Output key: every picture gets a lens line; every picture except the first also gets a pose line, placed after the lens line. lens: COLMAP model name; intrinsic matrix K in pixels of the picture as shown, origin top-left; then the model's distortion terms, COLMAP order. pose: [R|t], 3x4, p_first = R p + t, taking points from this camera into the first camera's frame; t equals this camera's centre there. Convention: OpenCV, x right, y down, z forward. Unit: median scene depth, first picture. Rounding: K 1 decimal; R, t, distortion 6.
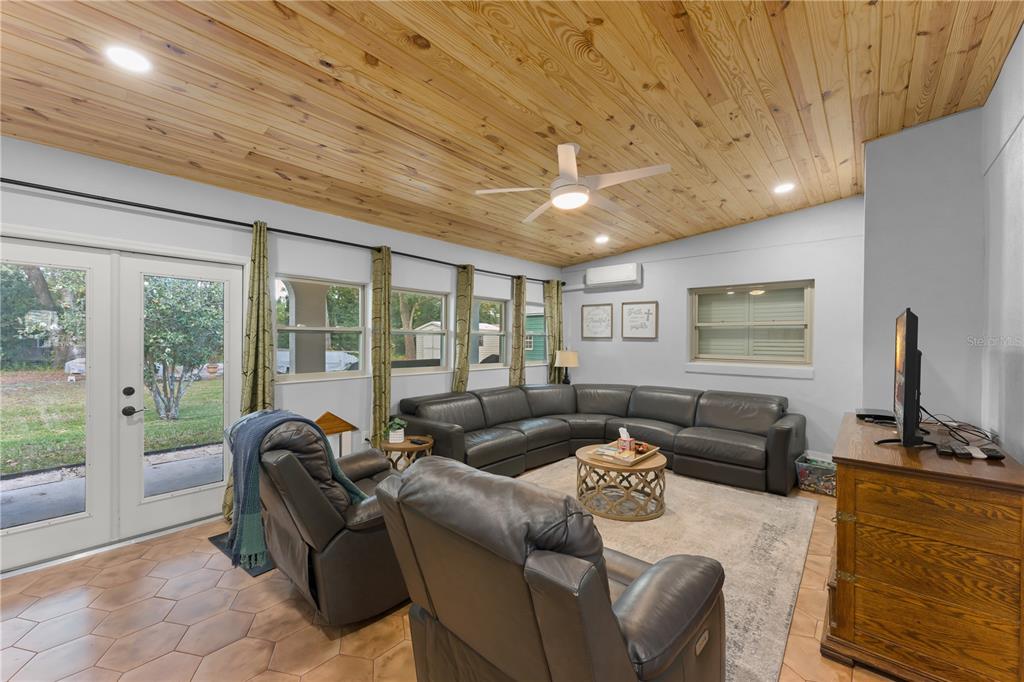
lens RADIAL K [[405.5, 0, 508.0], [0, 405.5, 340.0], [0, 0, 1]] dist [0.000844, 0.000241]
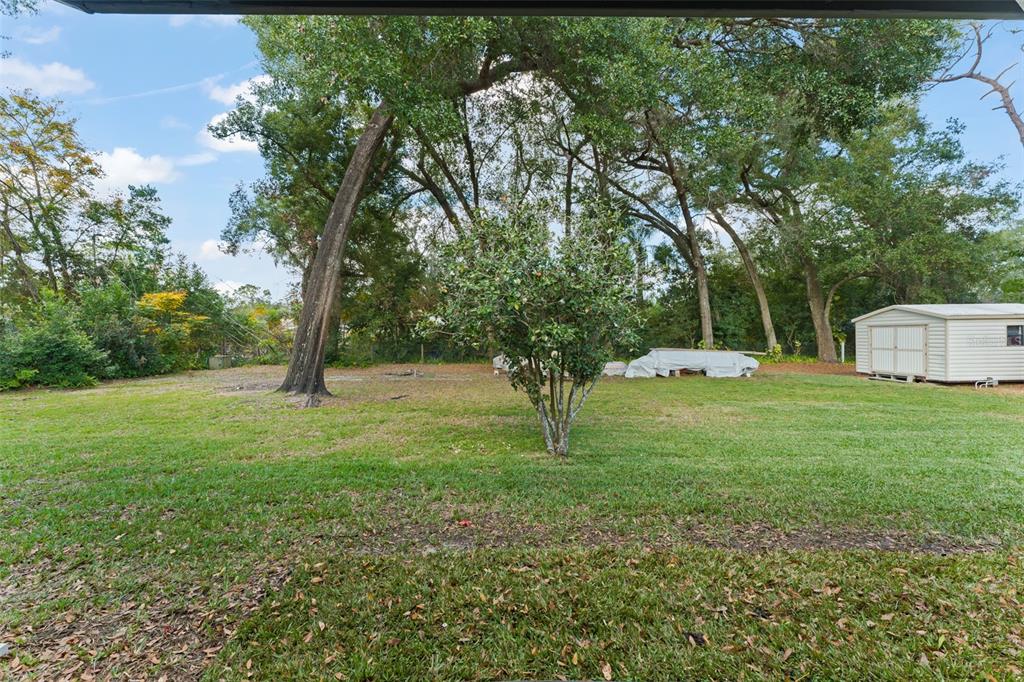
lens RADIAL K [[405.5, 0, 508.0], [0, 405.5, 340.0], [0, 0, 1]] dist [0.000844, 0.000241]
pose [[0.675629, -0.005113, -0.737224, -0.178449], [0.008421, 0.999964, 0.000781, 0.001335], [0.737194, -0.006736, 0.675648, 0.220321]]
